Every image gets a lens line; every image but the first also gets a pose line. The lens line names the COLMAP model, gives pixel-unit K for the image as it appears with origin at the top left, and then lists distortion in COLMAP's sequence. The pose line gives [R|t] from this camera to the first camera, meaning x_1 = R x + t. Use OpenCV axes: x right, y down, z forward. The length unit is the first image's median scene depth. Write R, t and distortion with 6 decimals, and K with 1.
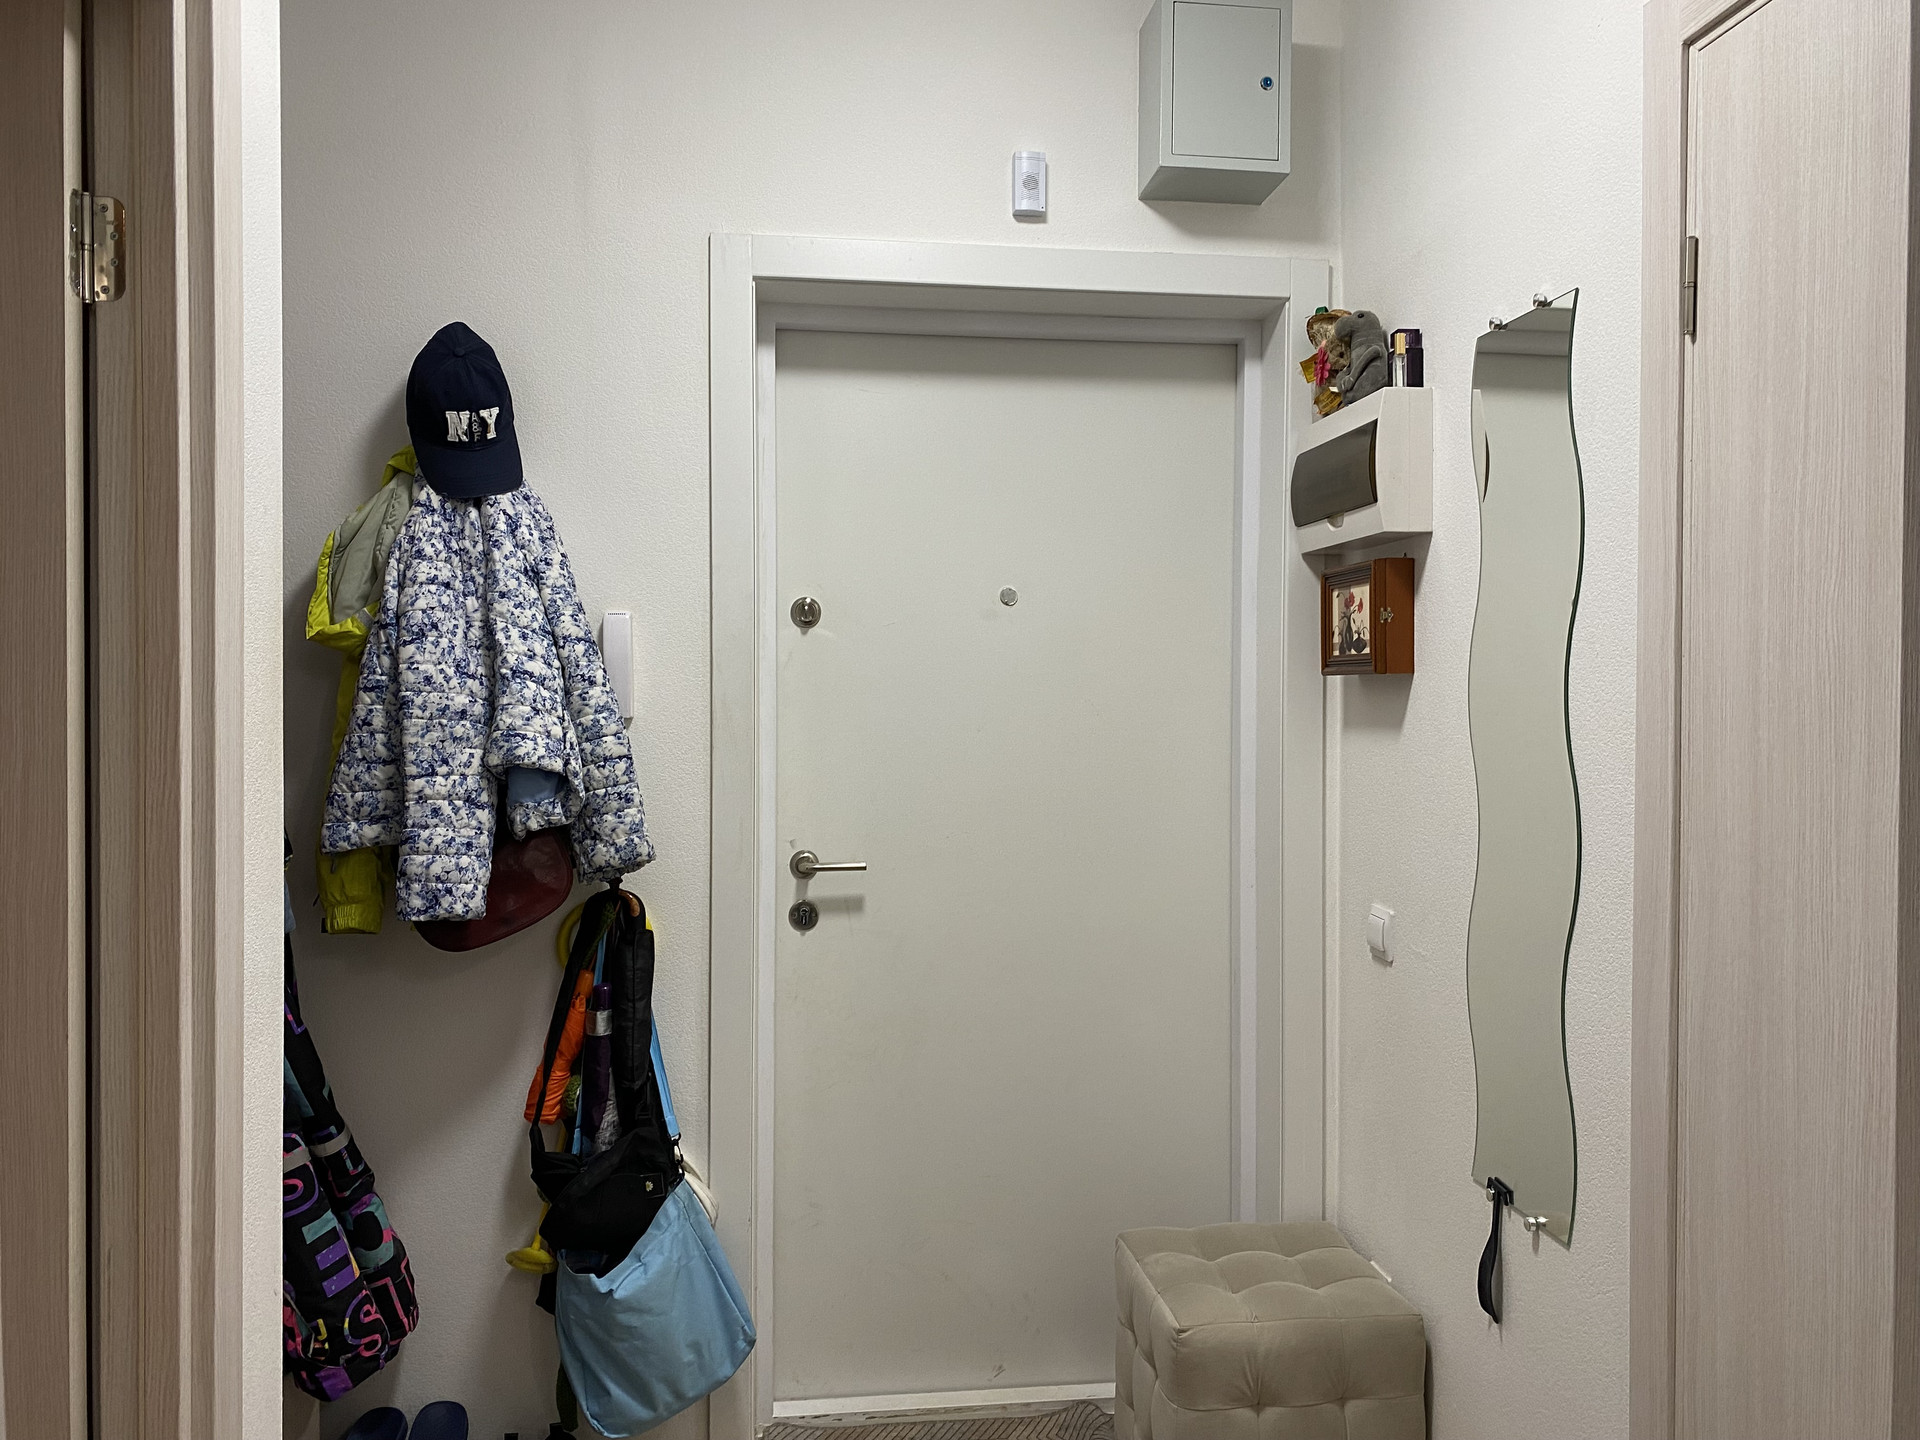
lens RADIAL K [[1446.7, 0, 977.4], [0, 1446.7, 713.4], [0, 0, 1]] dist [0.018537, -0.029449]
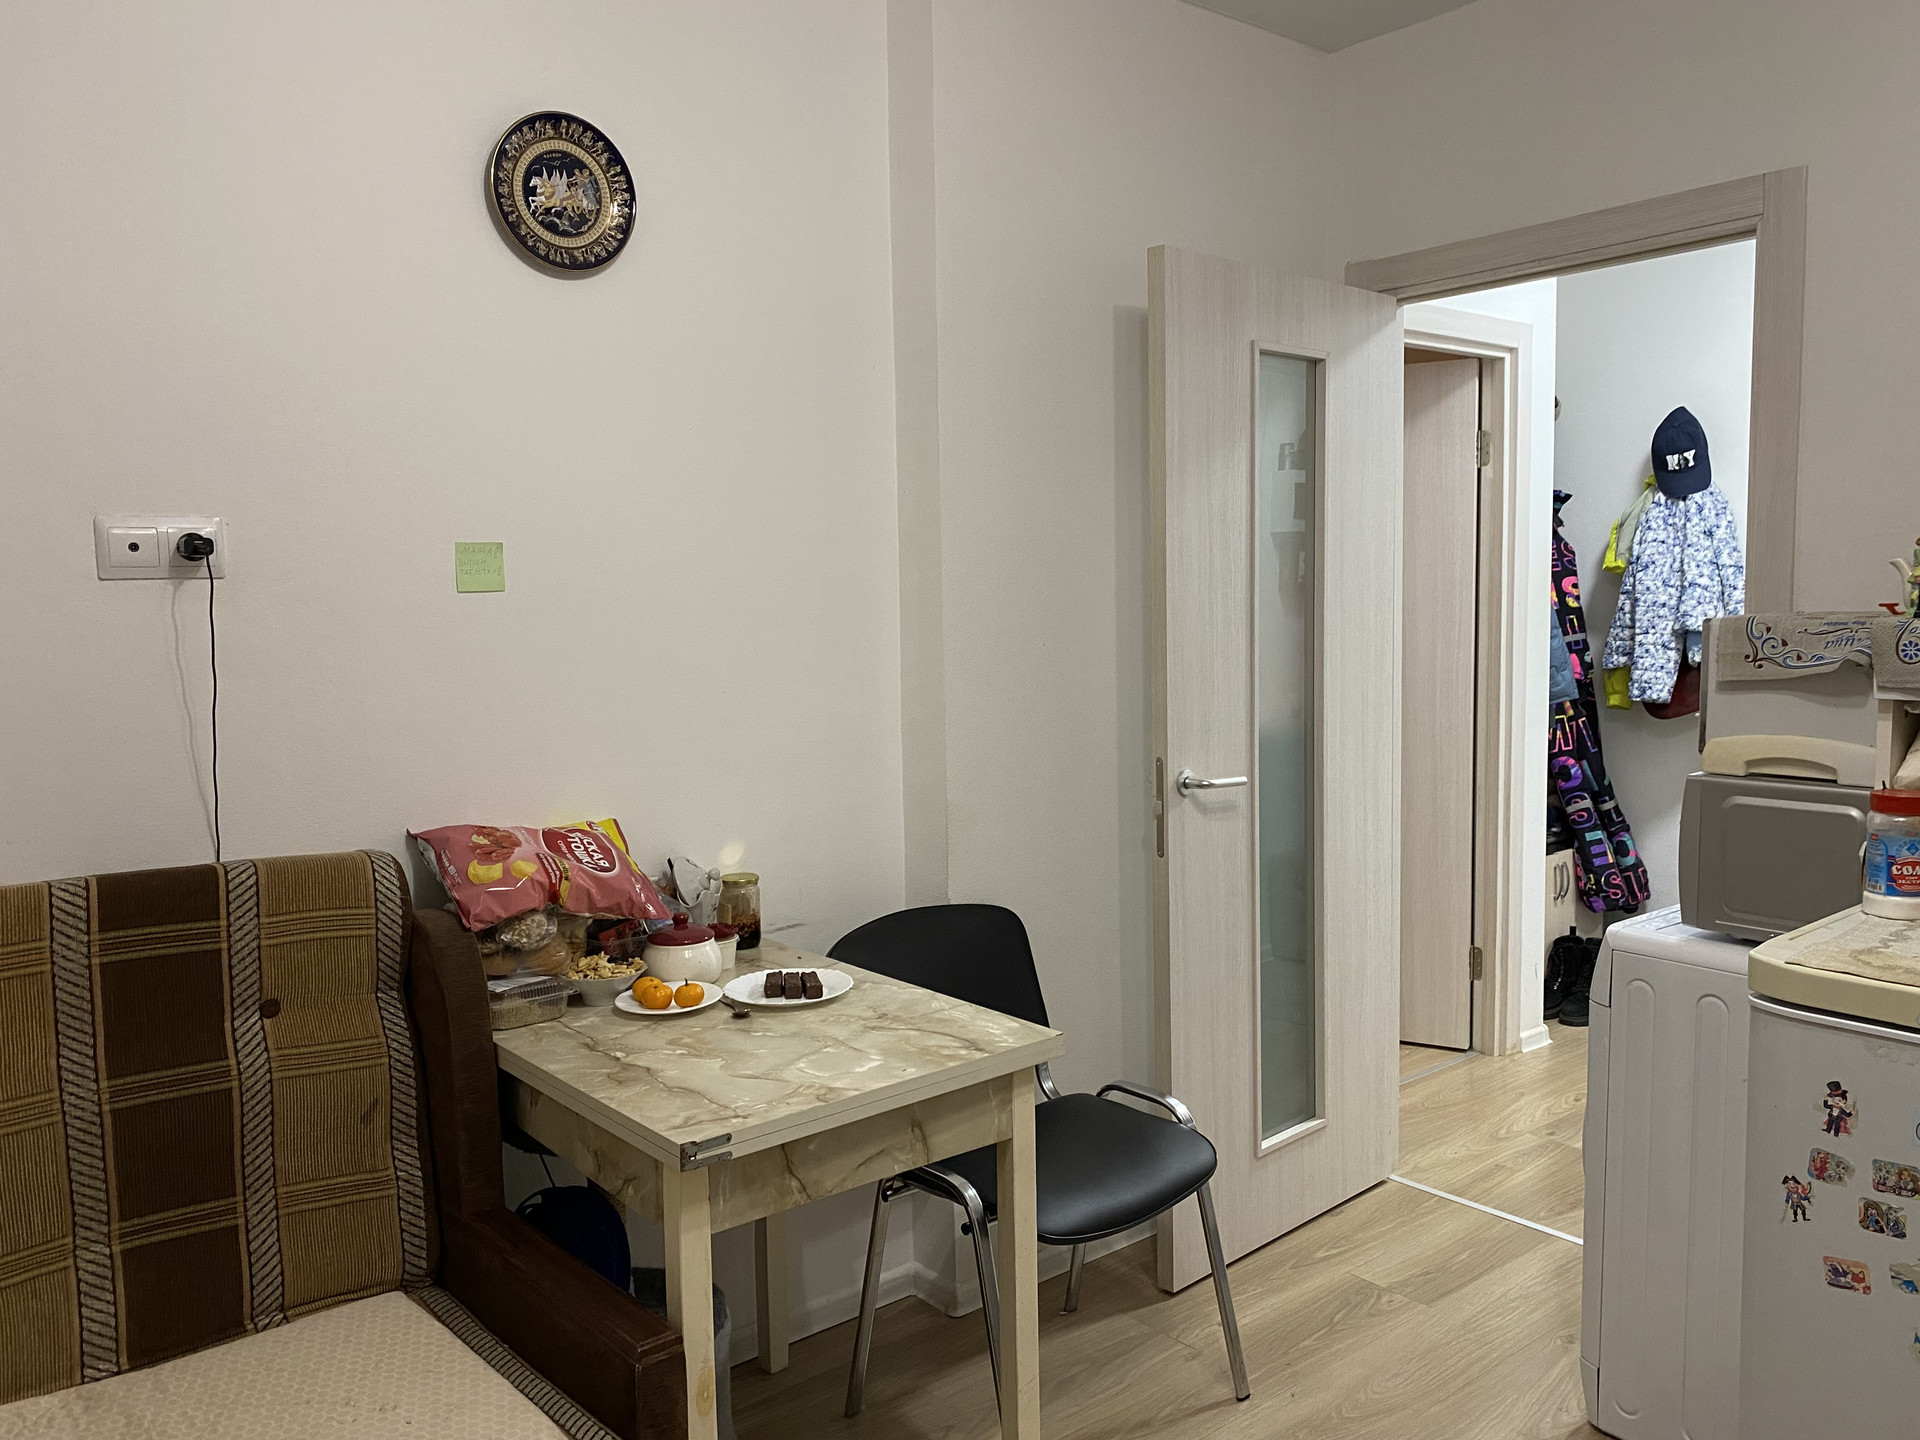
lens RADIAL K [[1446.7, 0, 977.4], [0, 1446.7, 713.4], [0, 0, 1]] dist [0.018537, -0.029449]
pose [[0.526331, 0.060706, -0.848110, 0.905563], [0.009169, 0.996985, 0.077052, -0.013572], [0.850230, -0.048331, 0.524188, -0.942967]]
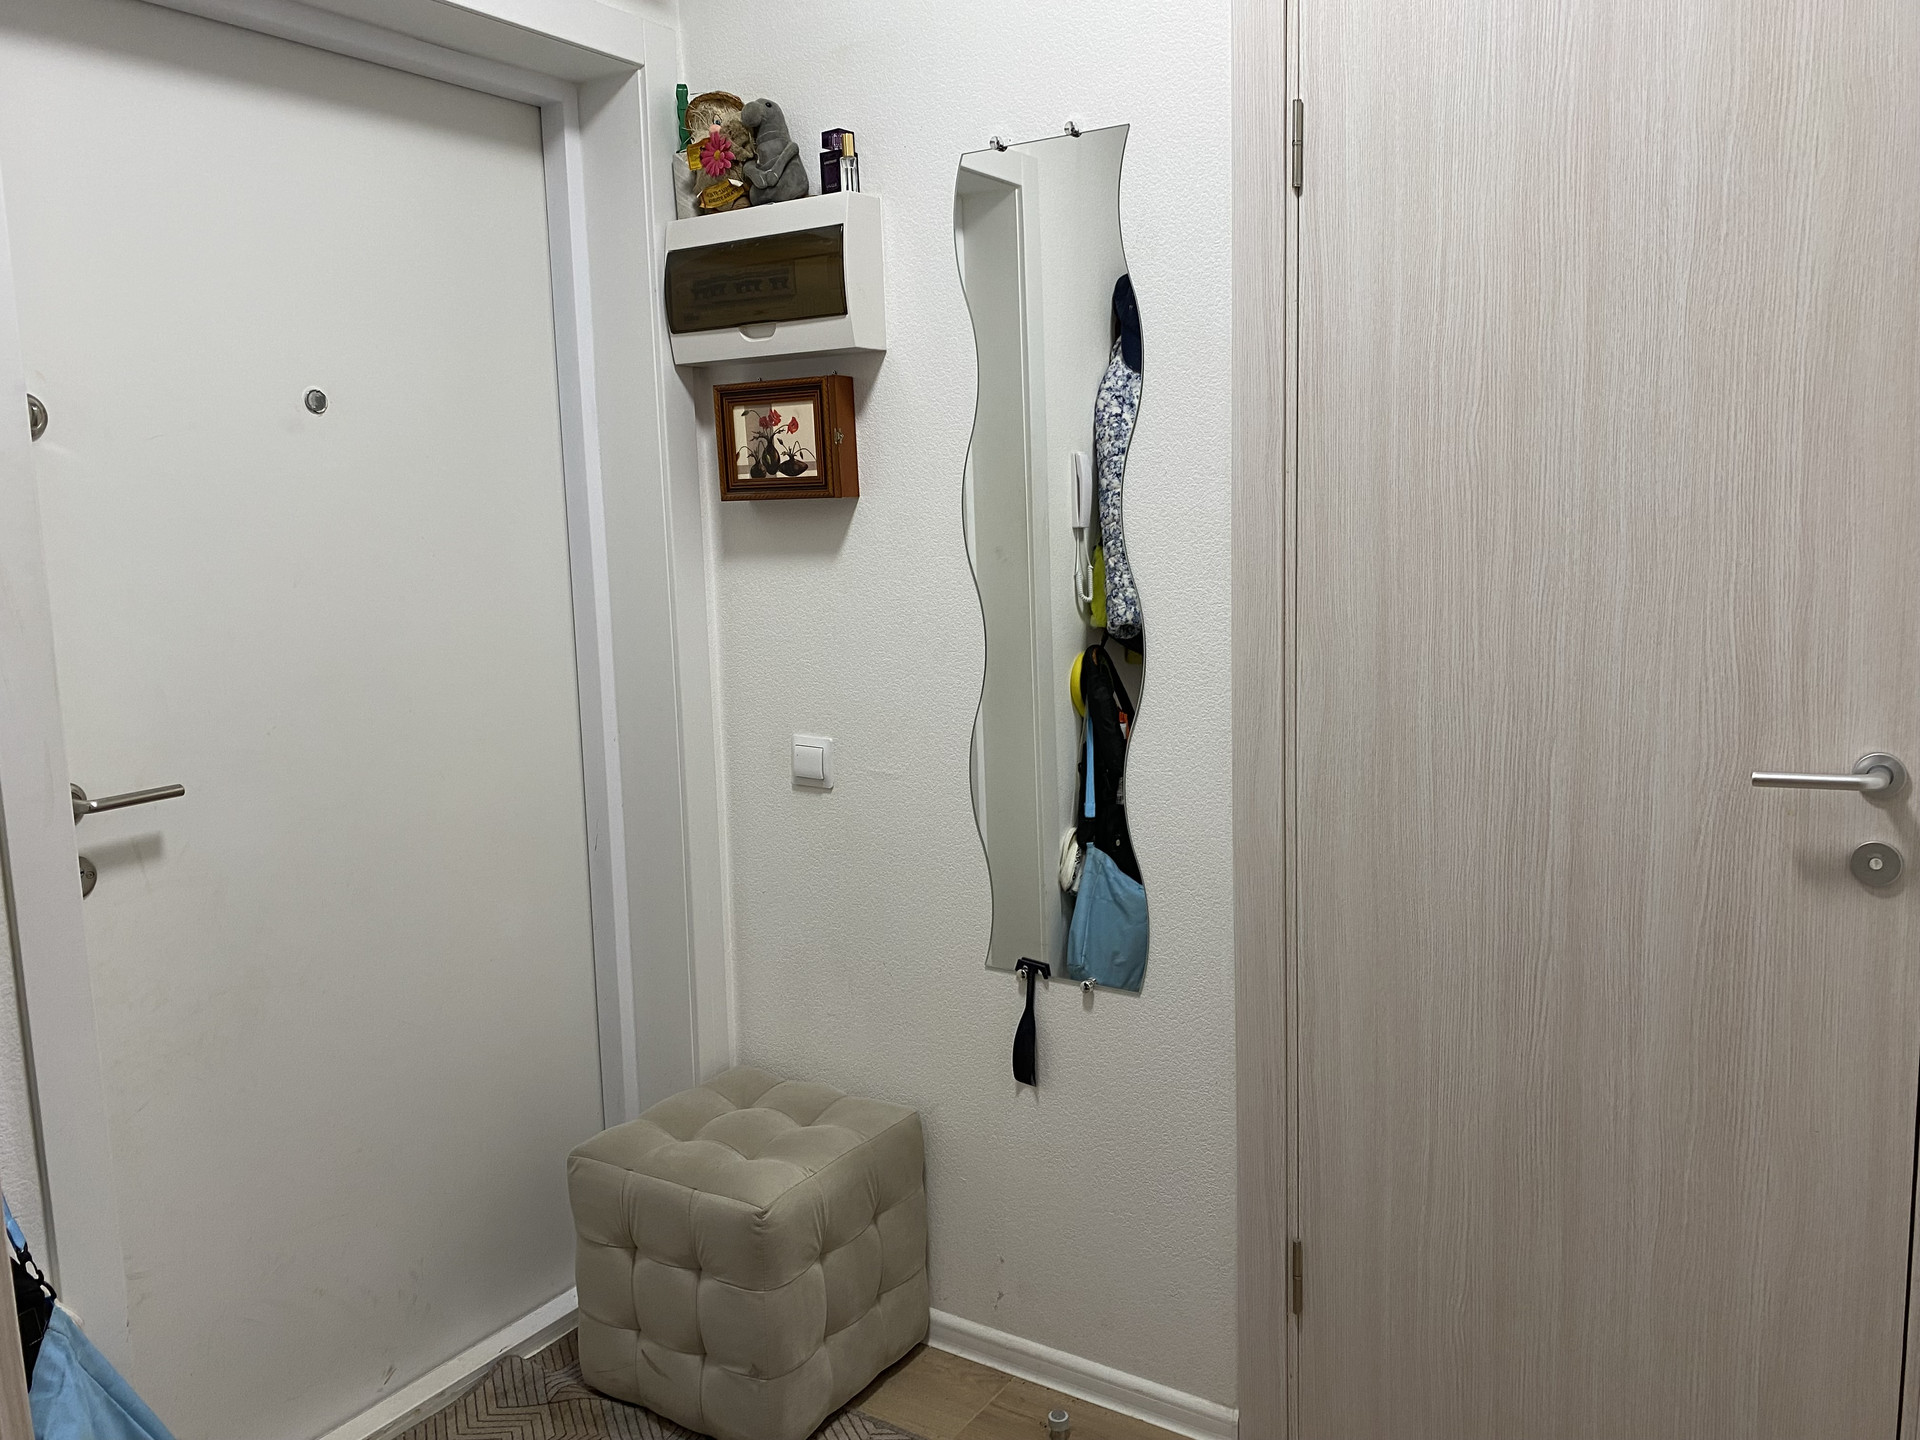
lens RADIAL K [[1446.7, 0, 977.4], [0, 1446.7, 713.4], [0, 0, 1]] dist [0.018537, -0.029449]
pose [[0.646408, -0.124020, 0.752845, -0.376980], [0.040310, 0.990874, 0.128621, -0.004344], [-0.761926, -0.052794, 0.645508, 0.274861]]
